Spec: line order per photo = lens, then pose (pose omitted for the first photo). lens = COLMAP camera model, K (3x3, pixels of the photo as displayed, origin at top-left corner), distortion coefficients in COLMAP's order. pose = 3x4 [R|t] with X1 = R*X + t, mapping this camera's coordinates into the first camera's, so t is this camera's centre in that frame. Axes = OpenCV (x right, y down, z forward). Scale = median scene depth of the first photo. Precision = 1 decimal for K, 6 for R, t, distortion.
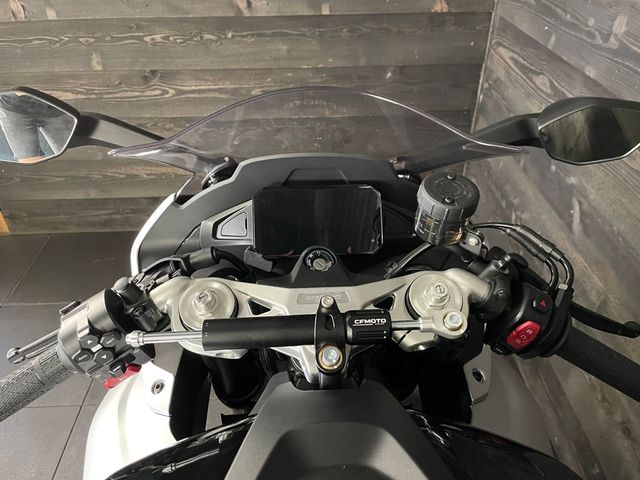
lens RADIAL K [[488.1, 0, 326.6], [0, 488.1, 236.8], [0, 0, 1]] dist [0.089937, -0.120457]
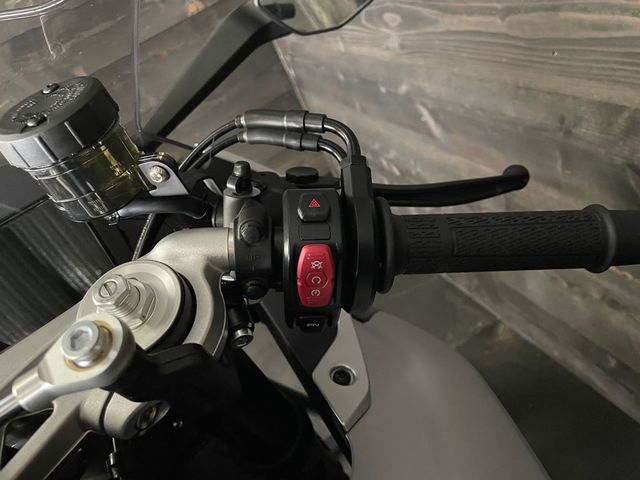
lens RADIAL K [[488.1, 0, 326.6], [0, 488.1, 236.8], [0, 0, 1]] dist [0.089937, -0.120457]
pose [[0.843135, -0.522456, 0.127135, 0.149267], [0.530993, 0.846240, -0.043861, 0.078589], [-0.084671, 0.104489, 0.990915, 0.202349]]
